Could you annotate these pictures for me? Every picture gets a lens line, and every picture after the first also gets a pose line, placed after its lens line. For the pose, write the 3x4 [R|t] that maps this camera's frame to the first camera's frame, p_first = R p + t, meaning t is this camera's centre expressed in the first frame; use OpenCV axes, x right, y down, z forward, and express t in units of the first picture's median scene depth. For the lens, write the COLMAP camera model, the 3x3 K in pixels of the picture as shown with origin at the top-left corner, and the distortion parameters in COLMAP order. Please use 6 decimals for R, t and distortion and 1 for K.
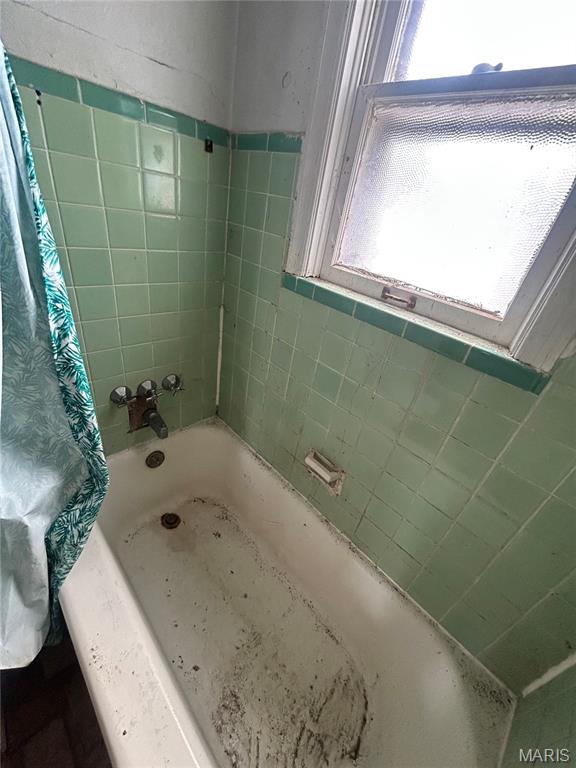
lens RADIAL K [[310.1, 0, 287.8], [0, 310.1, 385.6], [0, 0, 1]] dist [0.001262, 0.000204]
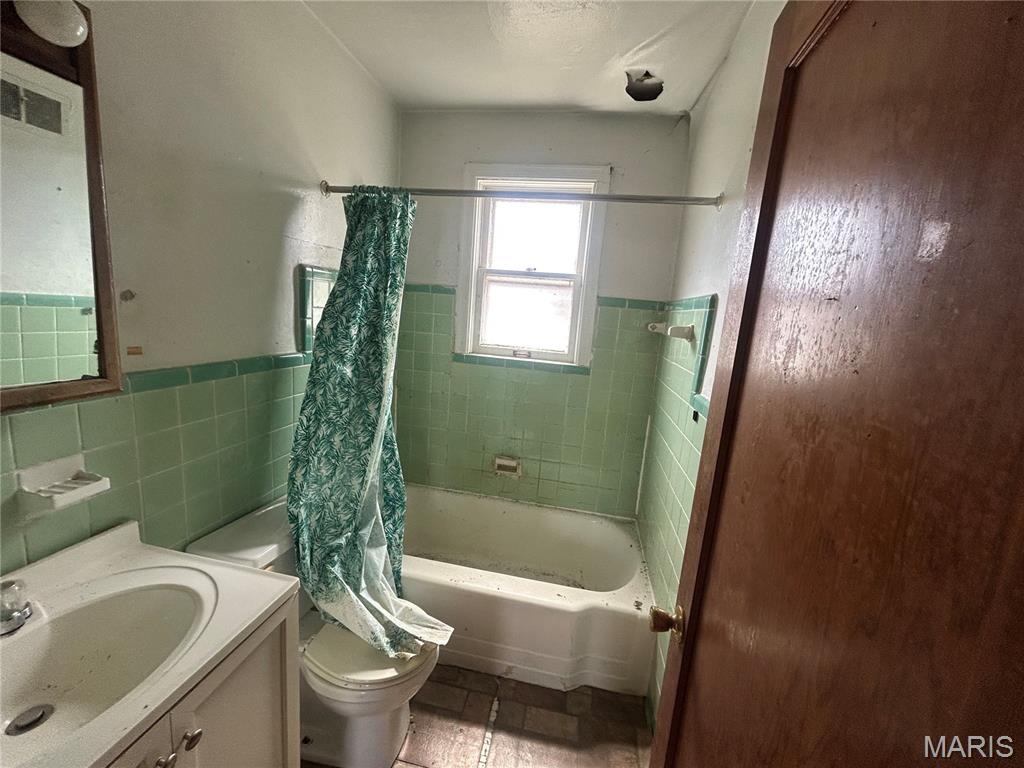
lens RADIAL K [[413.5, 0, 511.3], [0, 413.5, 385.6], [0, 0, 1]] dist [0.001262, 0.000204]
pose [[0.808233, -0.194068, 0.555965, -1.231966], [0.345334, 0.920947, -0.180559, 0.371171], [-0.476973, 0.337928, 0.811358, -1.091733]]
